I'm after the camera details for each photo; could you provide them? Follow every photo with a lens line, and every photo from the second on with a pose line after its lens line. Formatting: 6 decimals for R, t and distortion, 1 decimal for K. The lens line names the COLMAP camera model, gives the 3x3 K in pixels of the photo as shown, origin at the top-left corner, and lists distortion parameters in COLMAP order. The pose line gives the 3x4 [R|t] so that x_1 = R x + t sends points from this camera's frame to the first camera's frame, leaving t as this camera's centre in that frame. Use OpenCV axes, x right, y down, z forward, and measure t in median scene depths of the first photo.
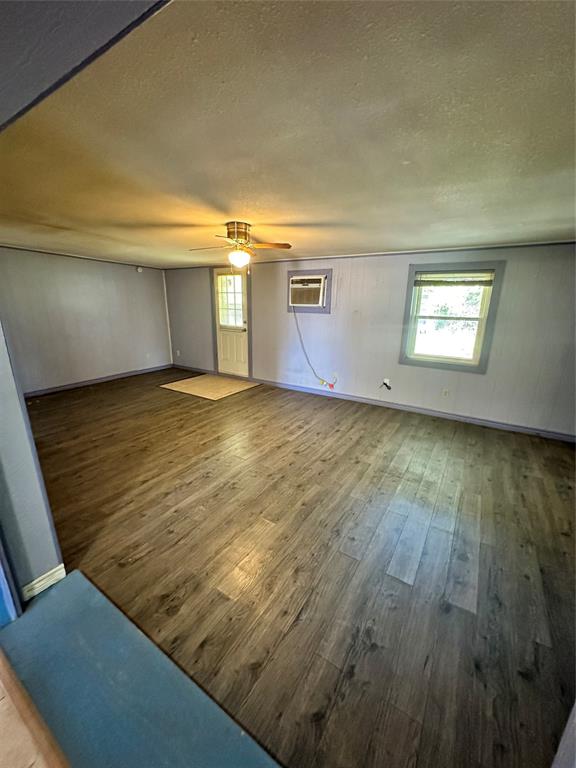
lens RADIAL K [[307.4, 0, 288.9], [0, 307.4, 383.8], [0, 0, 1]] dist [-0.005529, 0.001217]
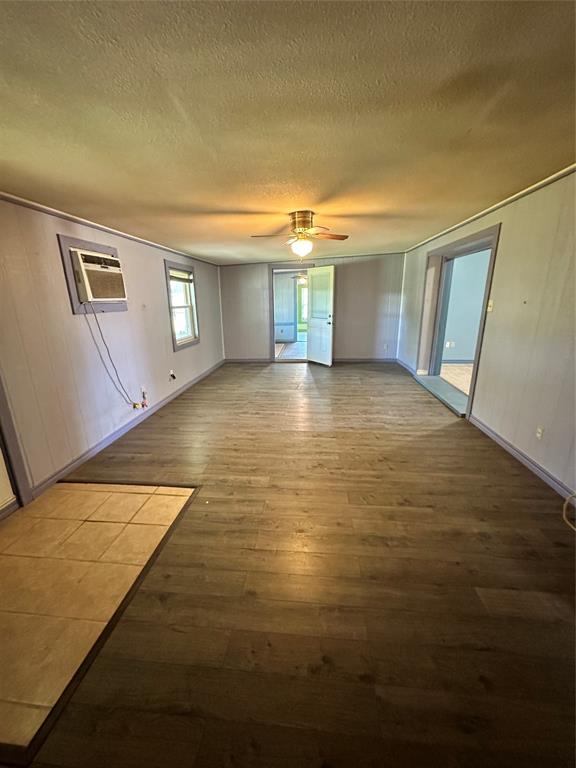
lens RADIAL K [[307.4, 0, 286.3], [0, 307.4, 385.5], [0, 0, 1]] dist [-0.005529, 0.001217]
pose [[-0.455243, -0.245661, 0.855806, -0.916265], [0.247819, 0.888242, 0.386798, -0.334398], [-0.855184, 0.388172, -0.343487, 1.285923]]
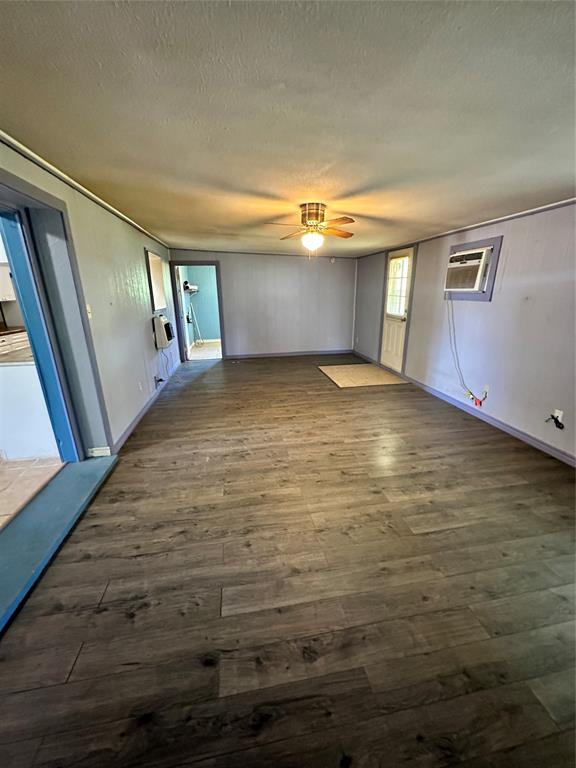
lens RADIAL K [[307.4, 0, 287.7], [0, 307.4, 384.2], [0, 0, 1]] dist [-0.005529, 0.001217]
pose [[0.670415, 0.200743, -0.714315, 0.470445], [-0.178195, 0.978091, 0.107628, -0.044548], [0.720271, 0.055132, 0.691498, 0.239972]]
